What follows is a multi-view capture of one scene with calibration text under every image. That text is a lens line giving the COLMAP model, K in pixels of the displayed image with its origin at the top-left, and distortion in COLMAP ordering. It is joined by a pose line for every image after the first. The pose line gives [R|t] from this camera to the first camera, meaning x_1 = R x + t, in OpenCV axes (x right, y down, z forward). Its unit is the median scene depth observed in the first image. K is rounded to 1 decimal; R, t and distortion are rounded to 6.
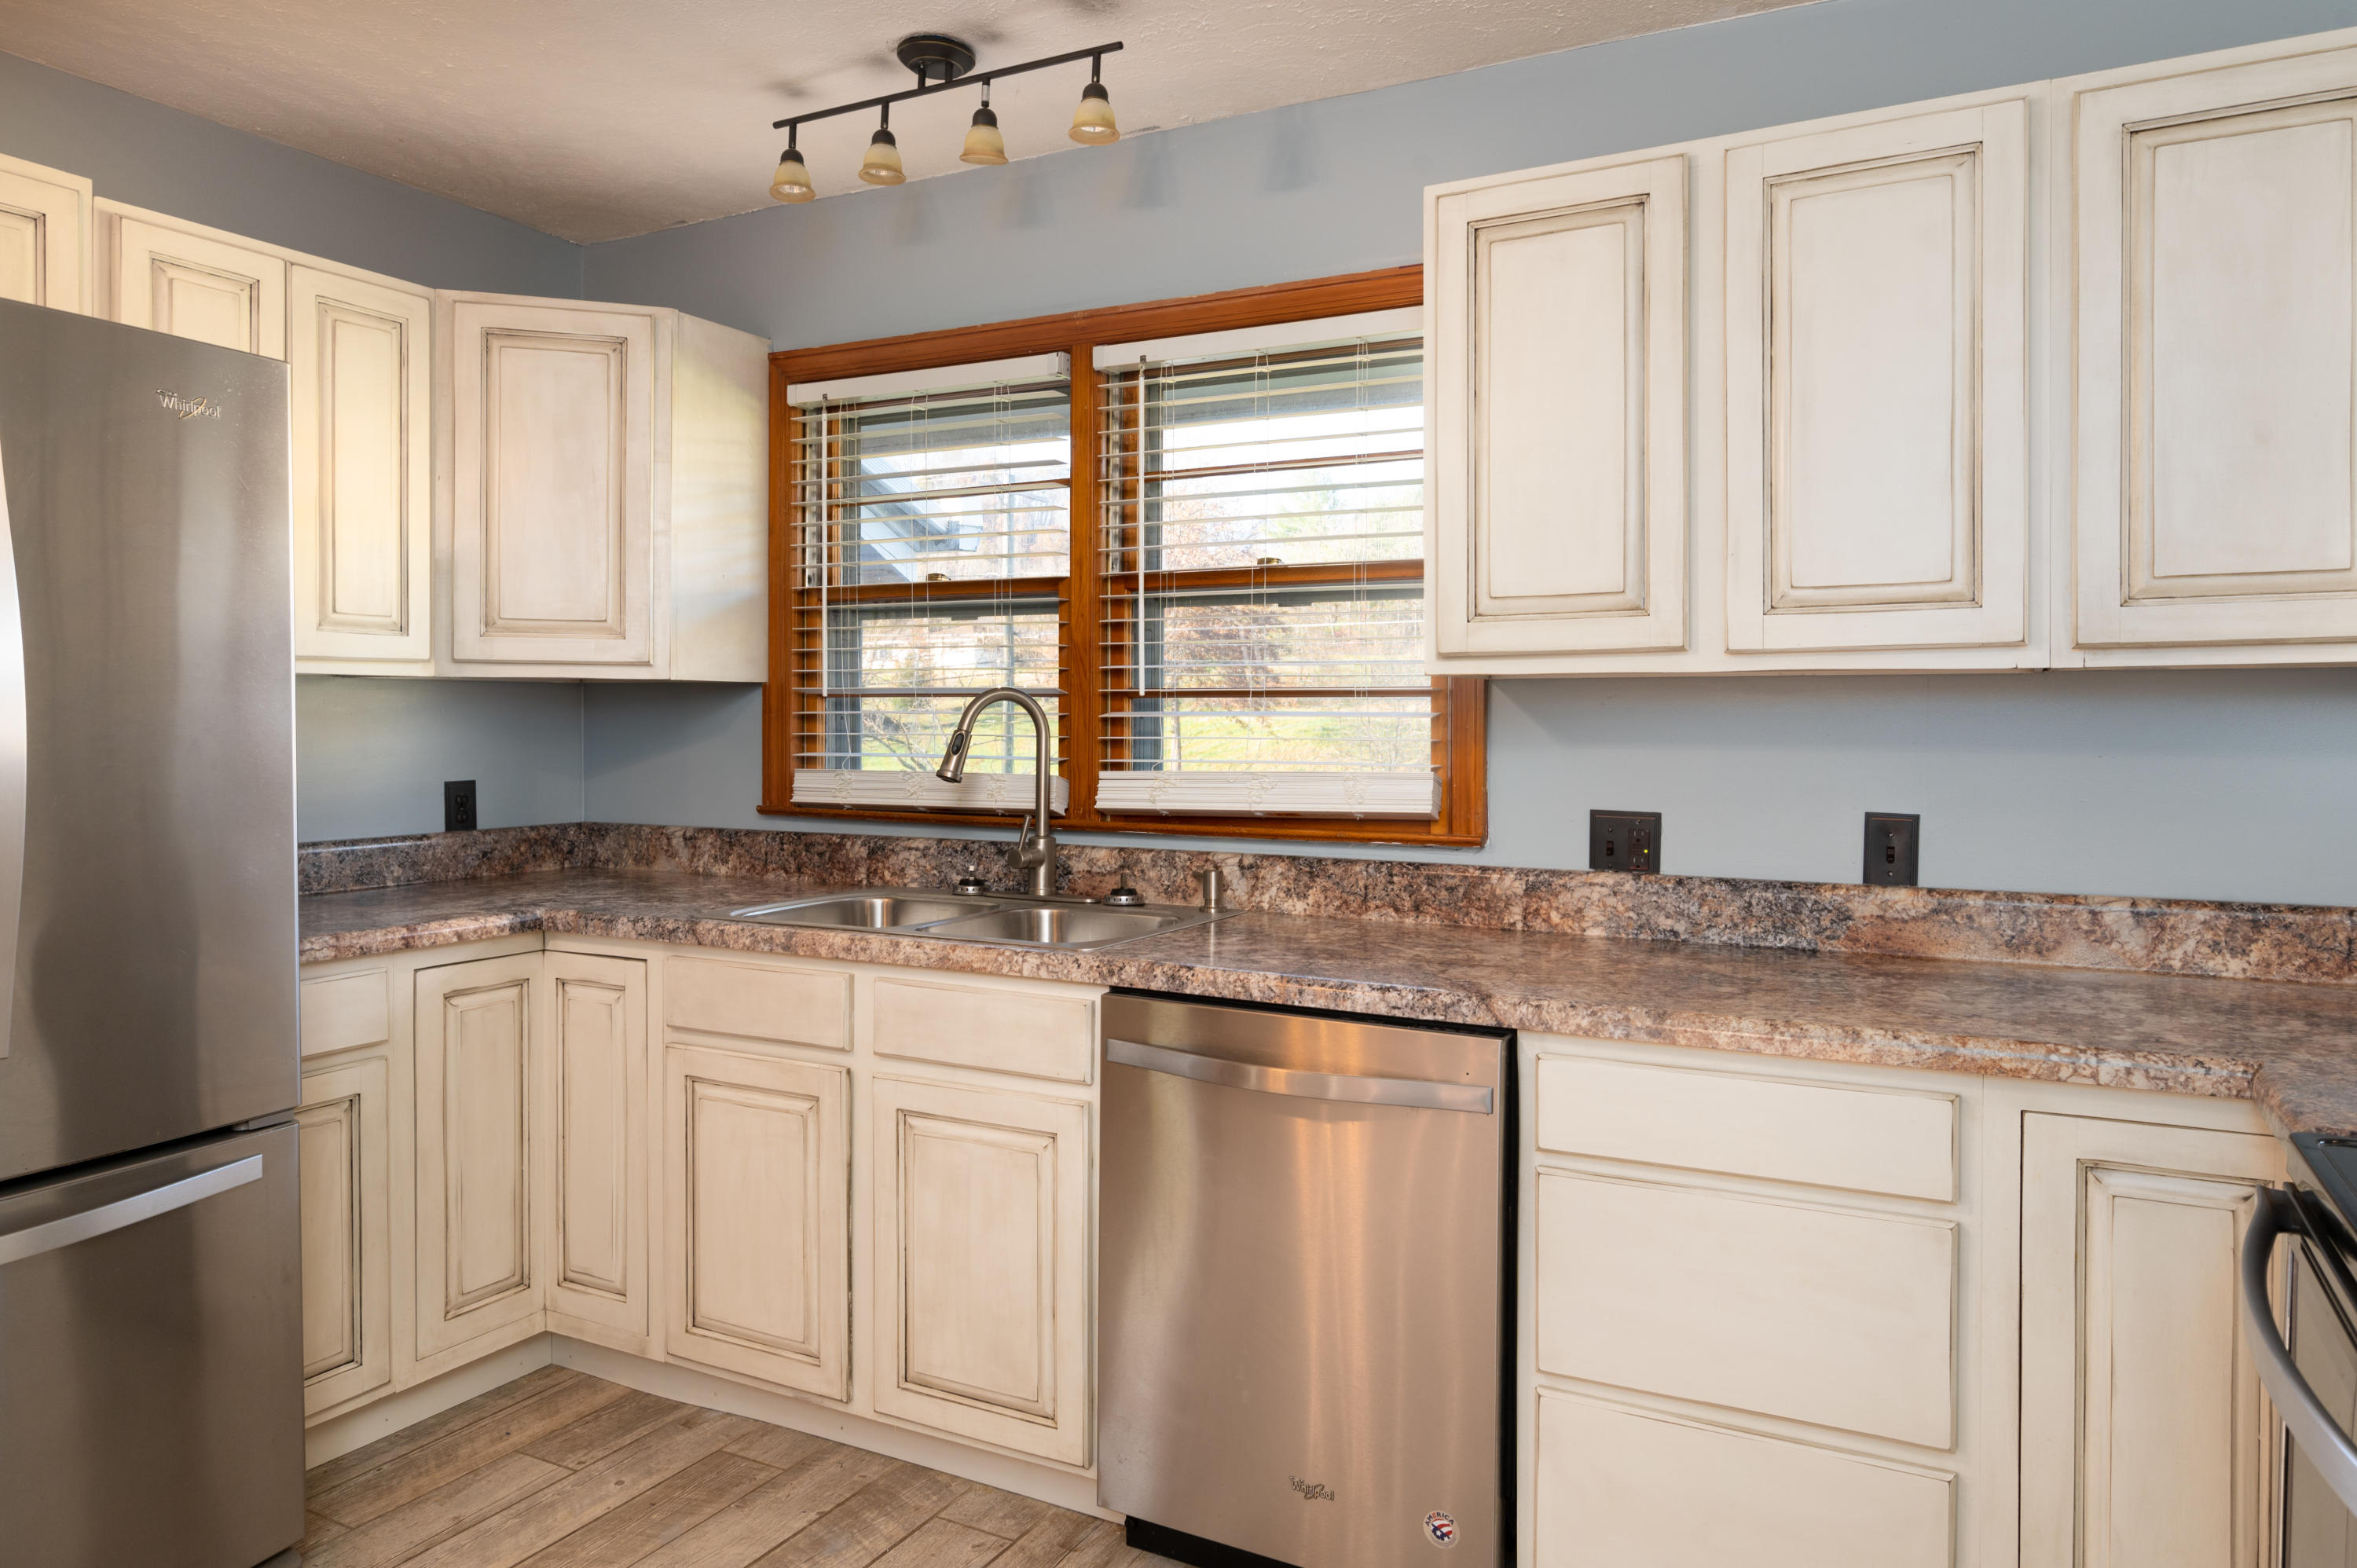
lens RADIAL K [[1531.3, 0, 1177.8], [0, 1531.3, 748.7], [0, 0, 1]] dist [-0.003801, -0.002500]
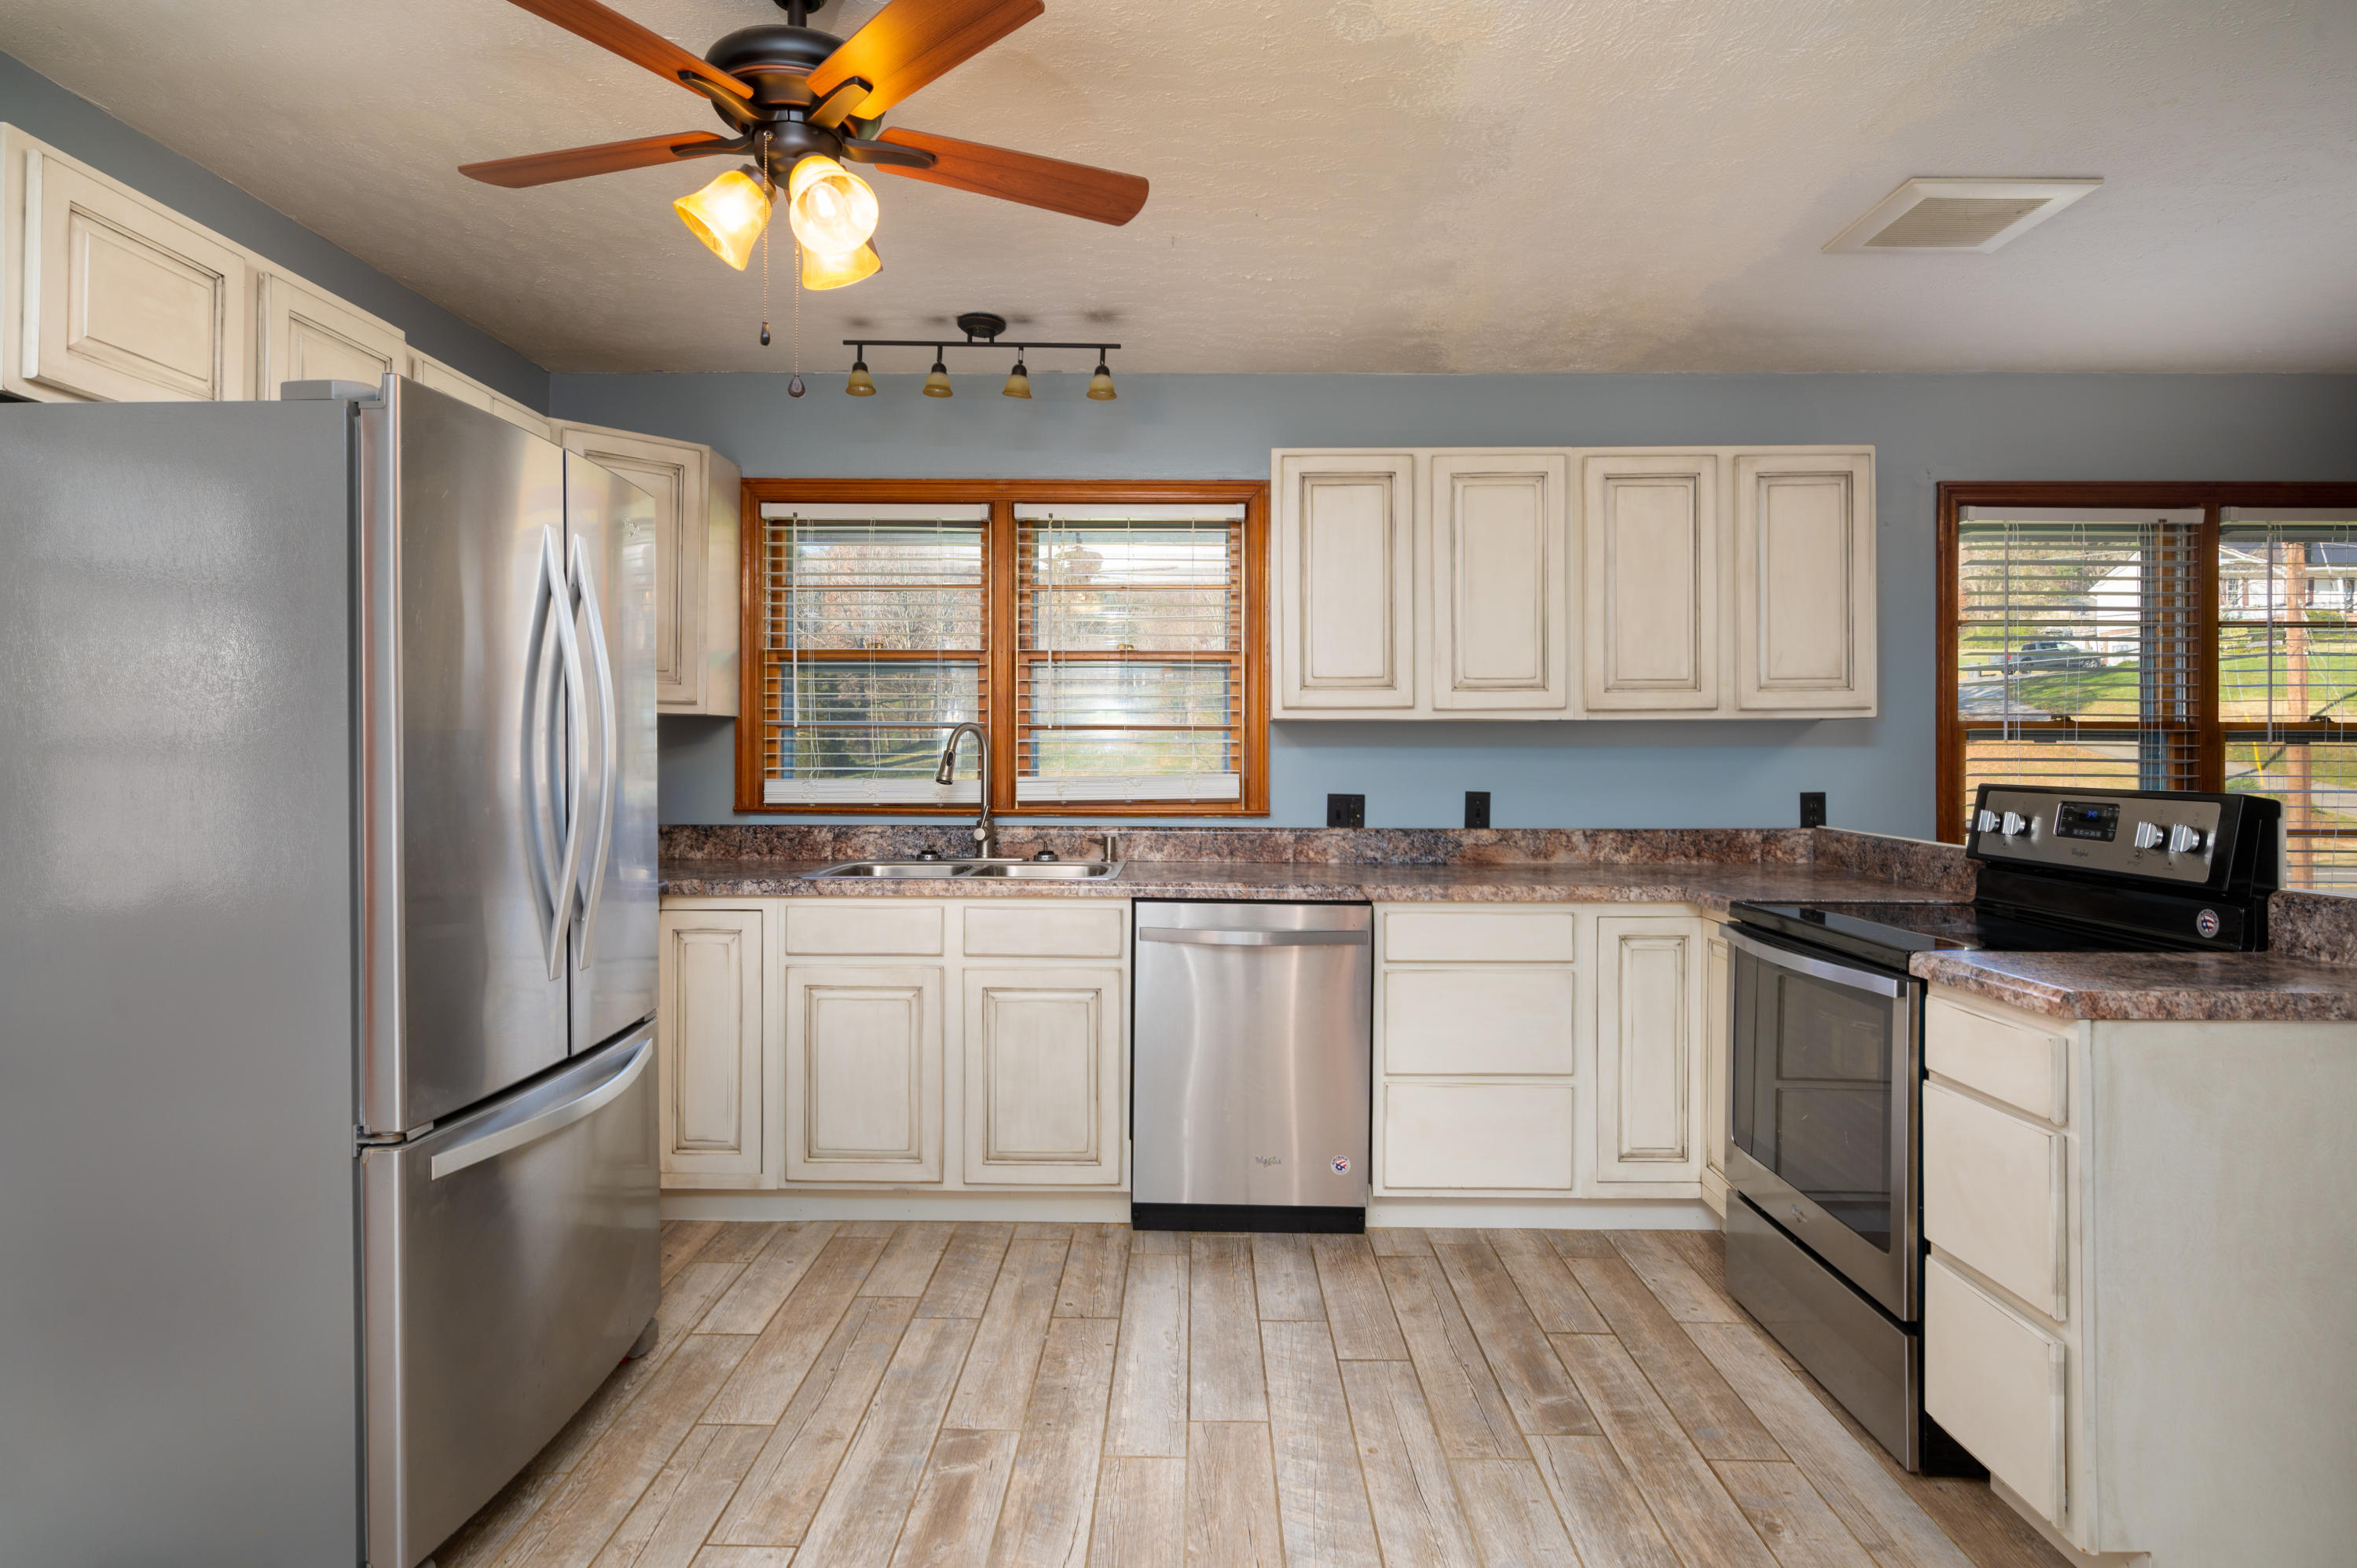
lens RADIAL K [[1269.3, 0, 1203.0], [0, 1269.3, 754.0], [0, 0, 1]] dist [-0.003951, 0.001018]
pose [[0.884597, -0.001527, 0.466353, -0.601955], [0.008090, 0.999894, -0.012073, 0.010561], [-0.466286, 0.014452, 0.884516, -0.278570]]
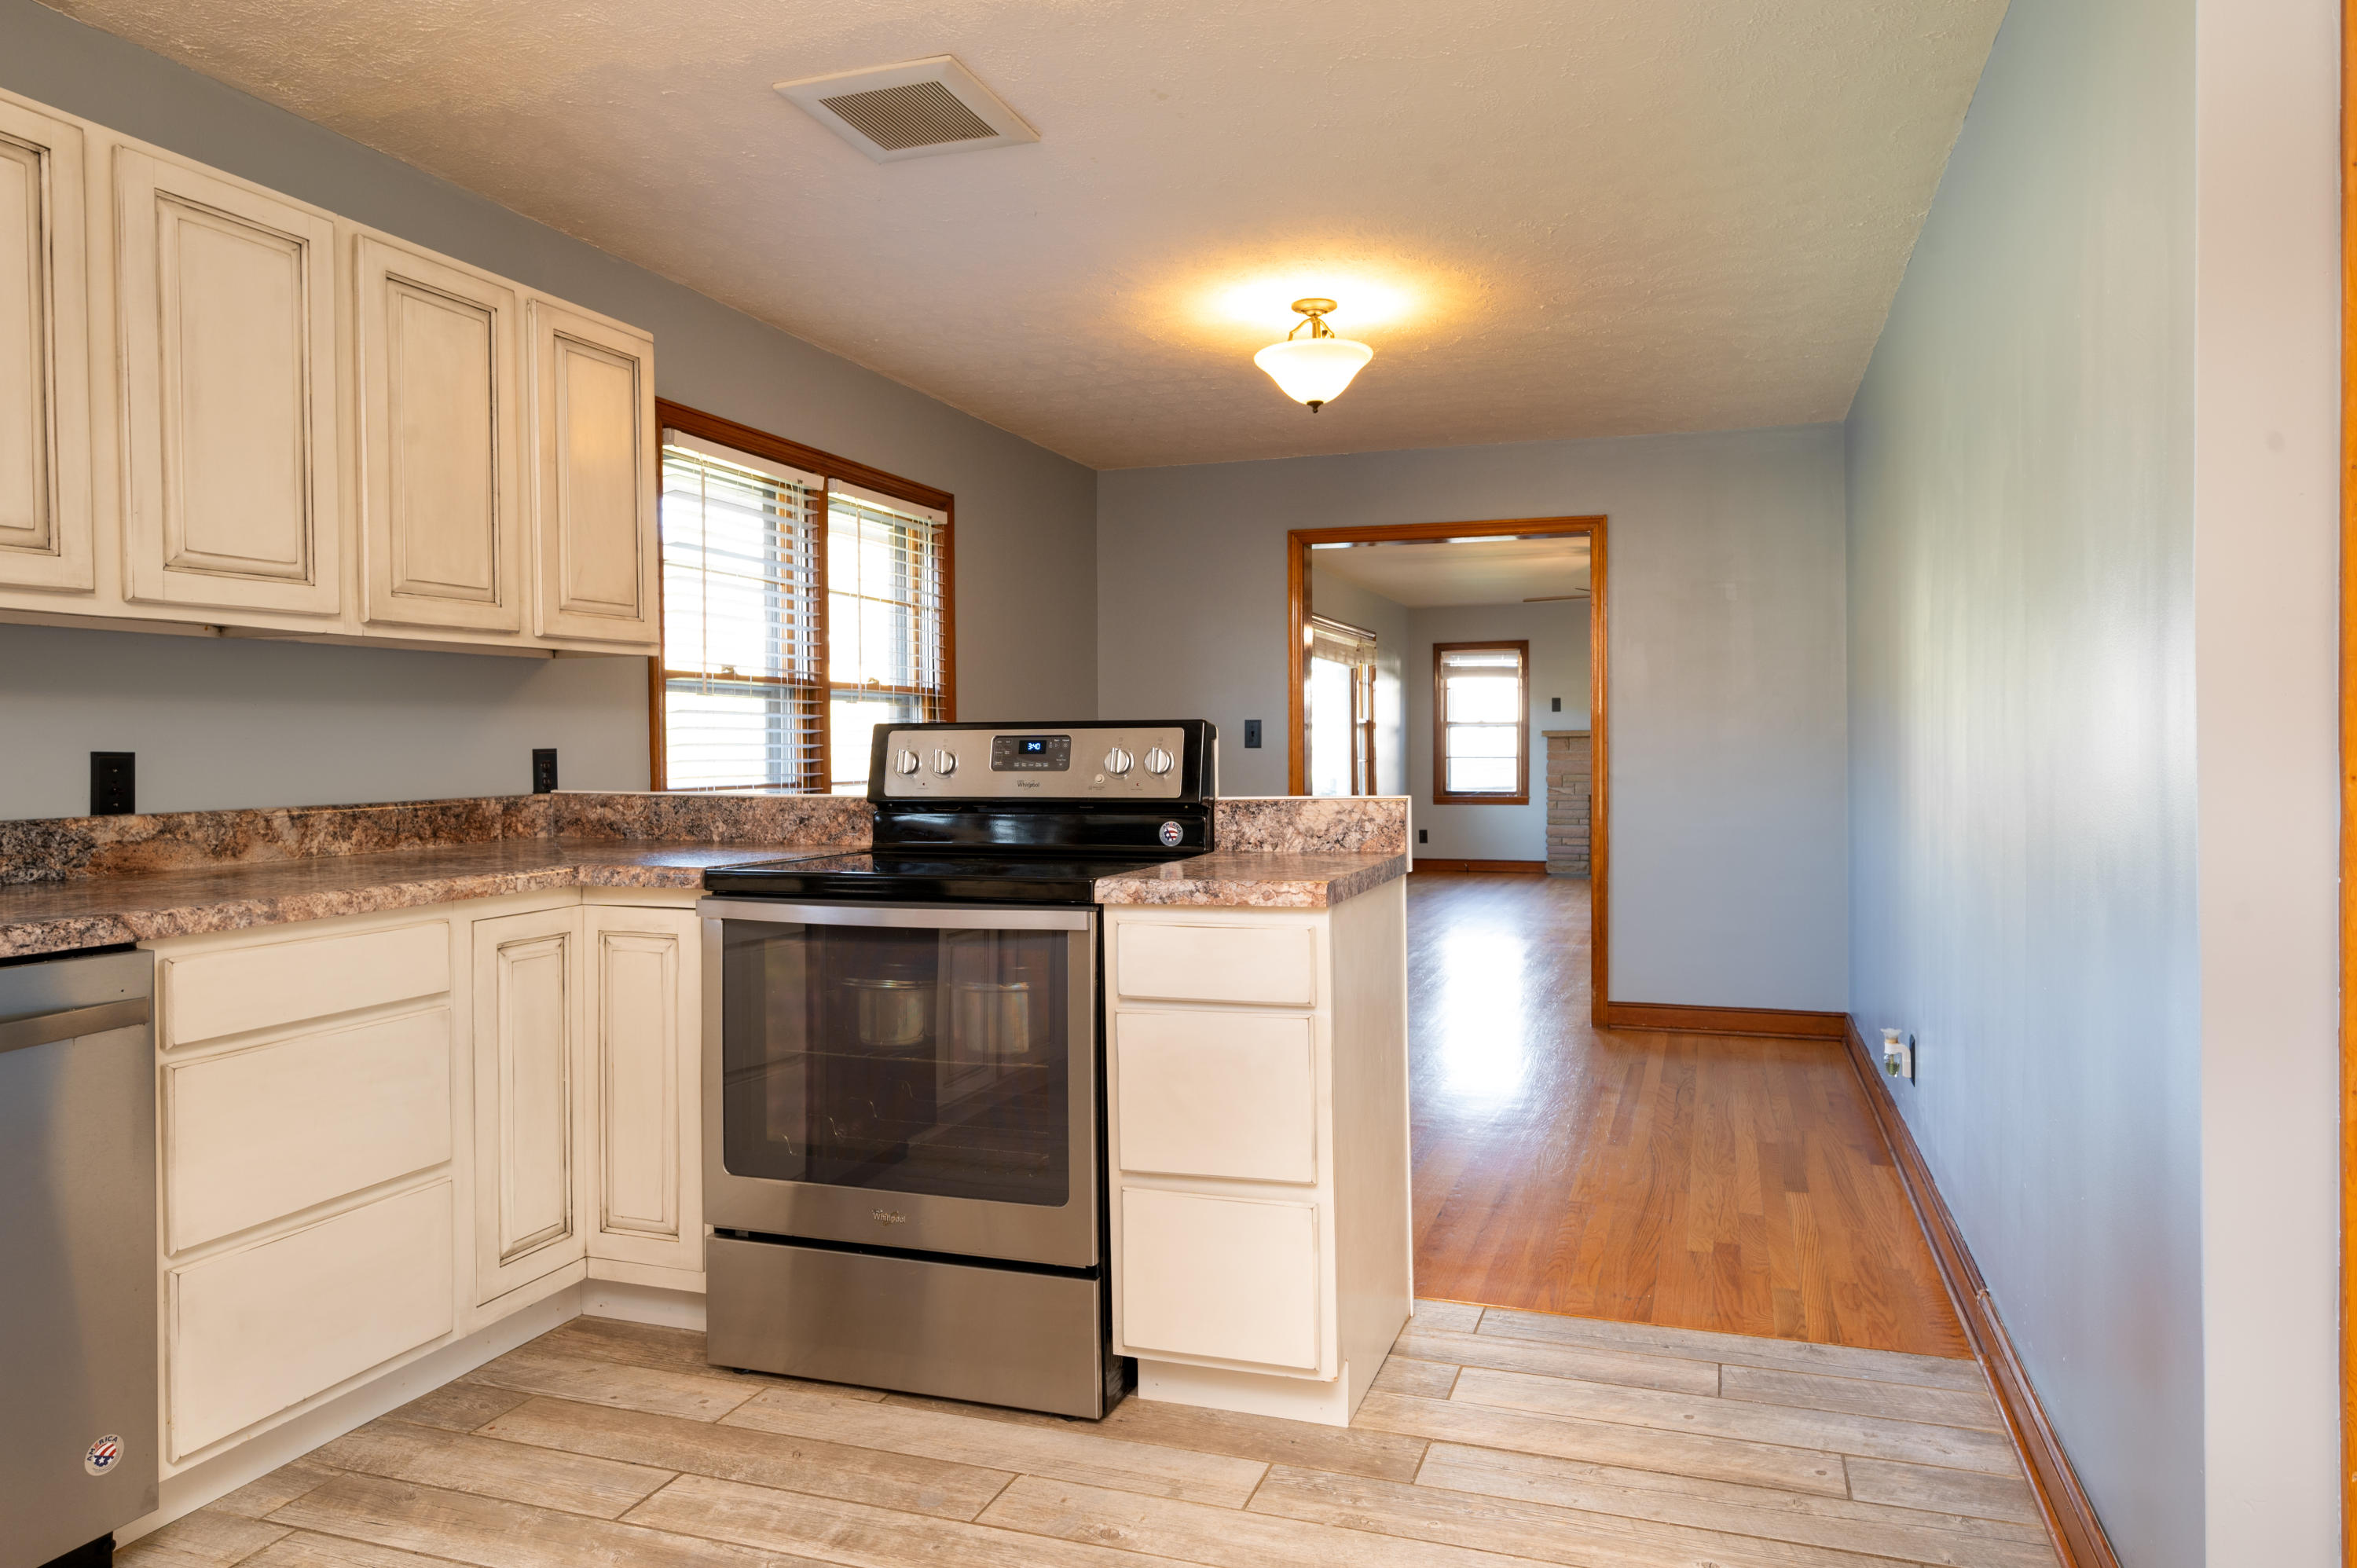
lens RADIAL K [[1438.8, 0, 1198.6], [0, 1438.8, 769.3], [0, 0, 1]] dist [-0.000165, 0.000338]
pose [[-0.146922, -0.019842, 0.988949, -0.711361], [0.022296, 0.999478, 0.023366, 0.047660], [-0.988897, 0.025483, -0.146403, 0.349947]]
